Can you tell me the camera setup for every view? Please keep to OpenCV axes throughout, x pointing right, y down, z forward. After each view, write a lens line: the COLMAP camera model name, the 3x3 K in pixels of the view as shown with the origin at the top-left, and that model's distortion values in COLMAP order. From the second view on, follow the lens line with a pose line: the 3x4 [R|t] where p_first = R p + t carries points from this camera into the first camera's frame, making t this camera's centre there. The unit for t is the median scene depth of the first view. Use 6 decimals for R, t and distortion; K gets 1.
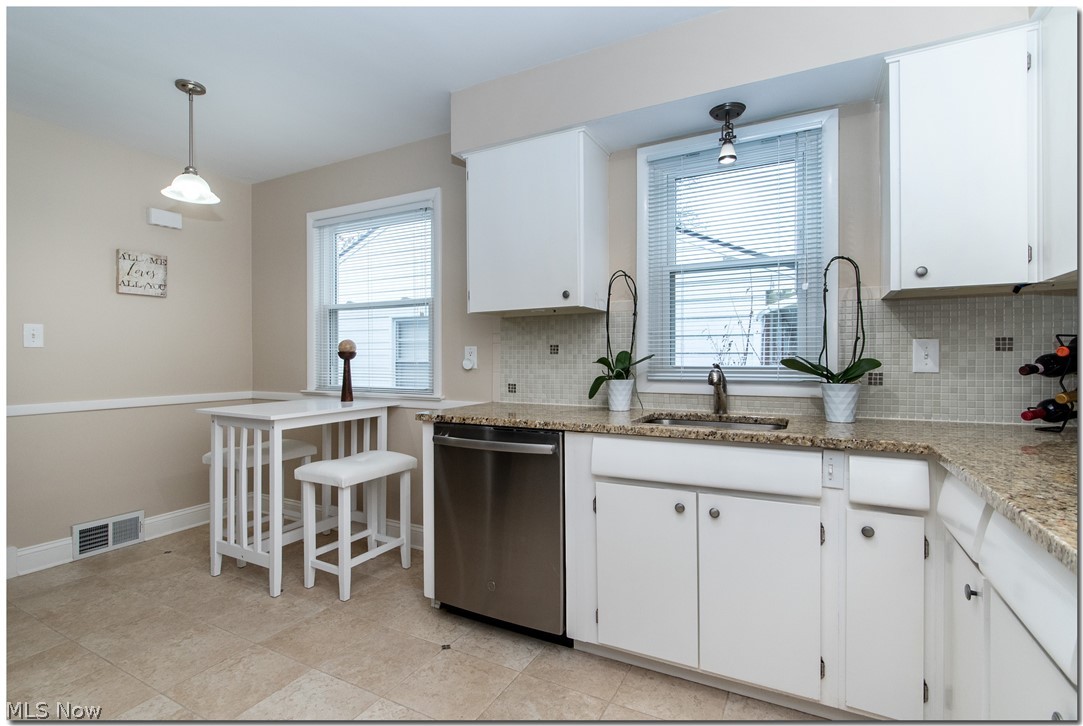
lens RADIAL K [[516.7, 0, 544.0], [0, 516.7, 356.7], [0, 0, 1]] dist [-0.003908, -0.000460]
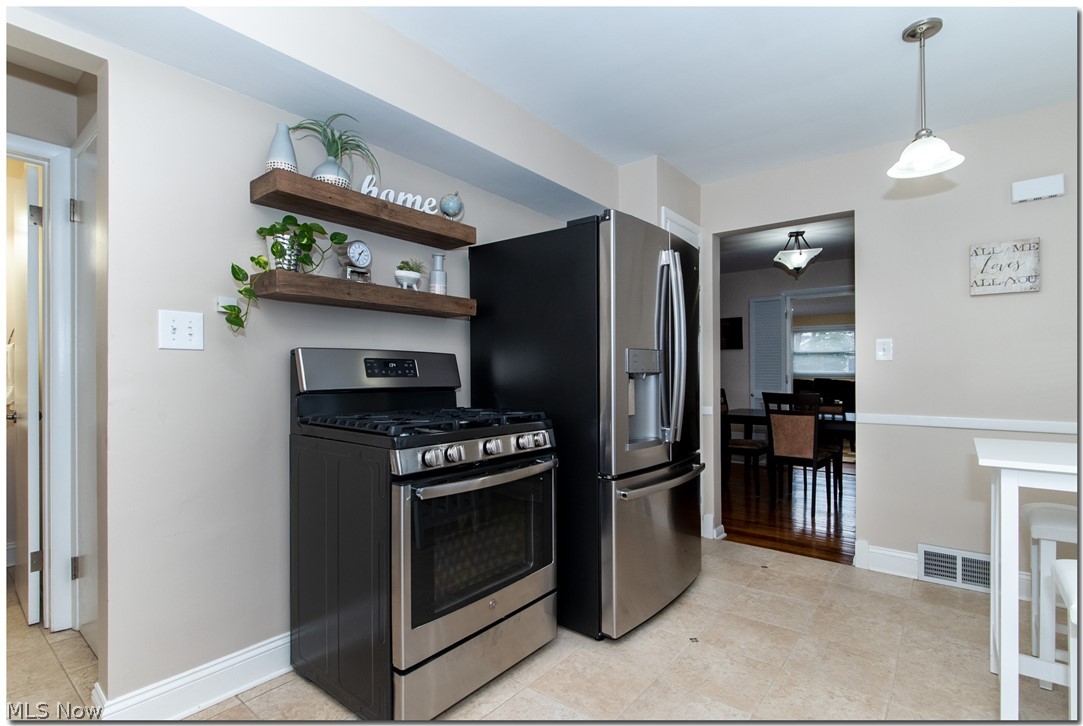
lens RADIAL K [[516.7, 0, 544.5], [0, 516.7, 374.1], [0, 0, 1]] dist [-0.003908, -0.000460]
pose [[-0.185109, 0.004724, -0.982707, 0.164033], [-0.001509, 0.999986, 0.005091, 0.004710], [0.982717, 0.002425, -0.185099, 0.464974]]
